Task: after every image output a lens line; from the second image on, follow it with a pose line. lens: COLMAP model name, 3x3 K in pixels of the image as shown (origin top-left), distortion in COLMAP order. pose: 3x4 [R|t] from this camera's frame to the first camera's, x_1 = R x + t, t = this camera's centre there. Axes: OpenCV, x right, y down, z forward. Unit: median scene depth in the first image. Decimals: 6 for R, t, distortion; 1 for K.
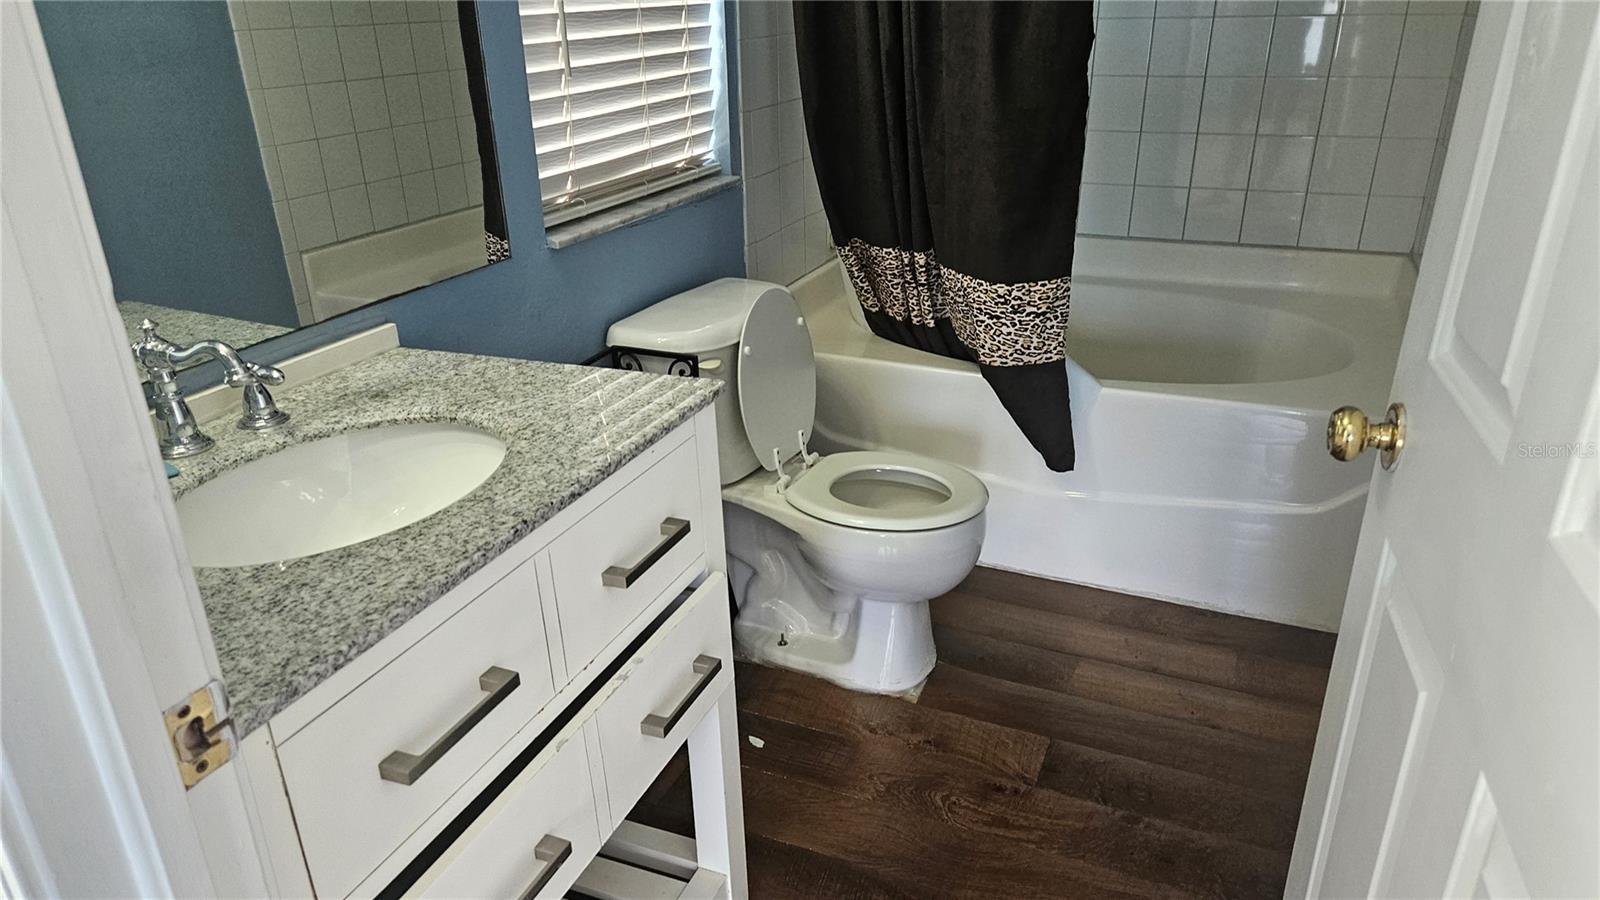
lens RADIAL K [[1074.4, 0, 770.8], [0, 1074.4, 488.1], [0, 0, 1]] dist [0.077312, -0.058894]
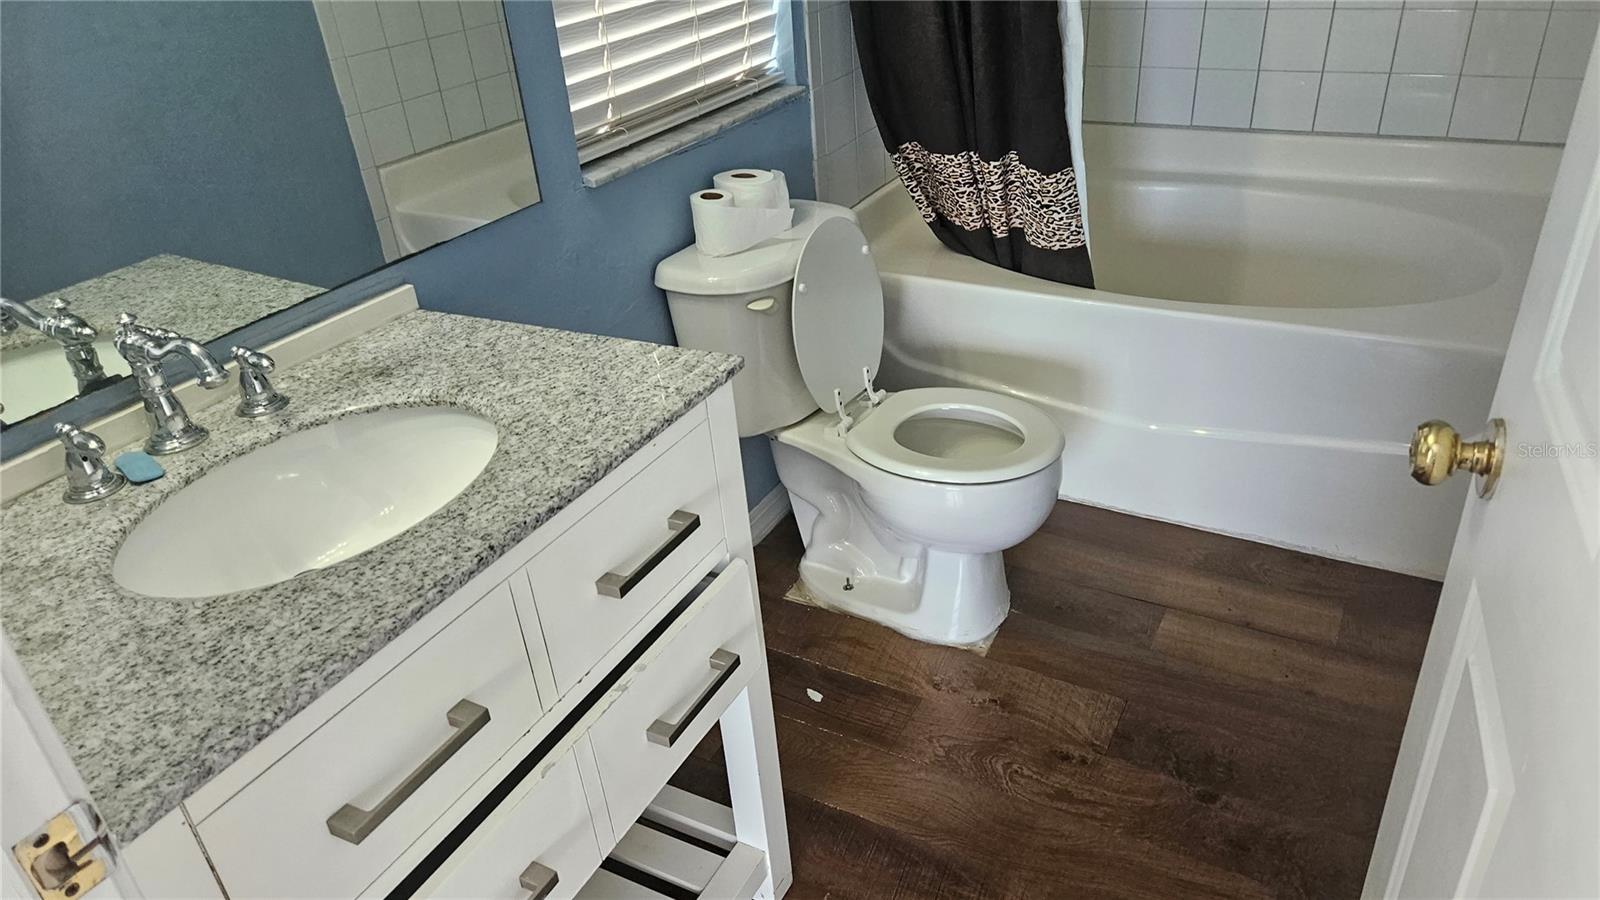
lens RADIAL K [[1074.4, 0, 791.4], [0, 1074.4, 460.5], [0, 0, 1]] dist [0.077312, -0.058894]
pose [[0.994874, 0.003953, -0.101041, 0.078948], [0.005739, 0.995418, 0.095450, -0.084450], [0.100956, -0.095540, 0.990293, 0.073104]]
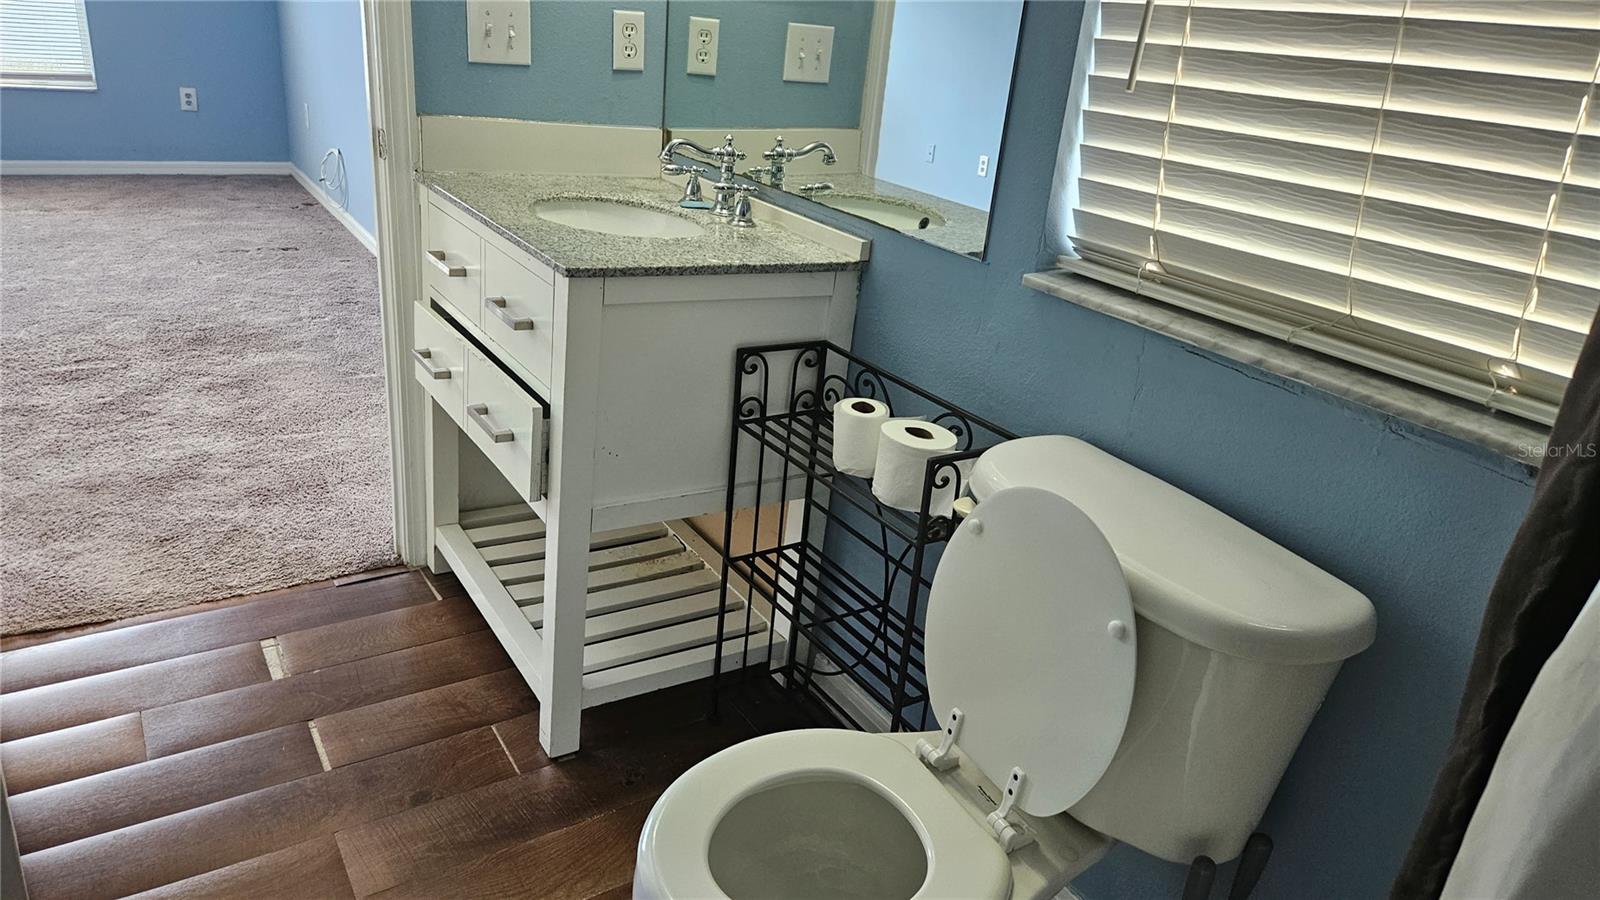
lens RADIAL K [[1074.4, 0, 798.9], [0, 1074.4, 446.4], [0, 0, 1]] dist [0.077312, -0.058894]
pose [[-0.542740, 0.297112, -0.785594, 0.632144], [-0.420118, 0.713887, 0.560237, -0.579752], [0.727279, 0.634105, -0.262633, 1.309756]]
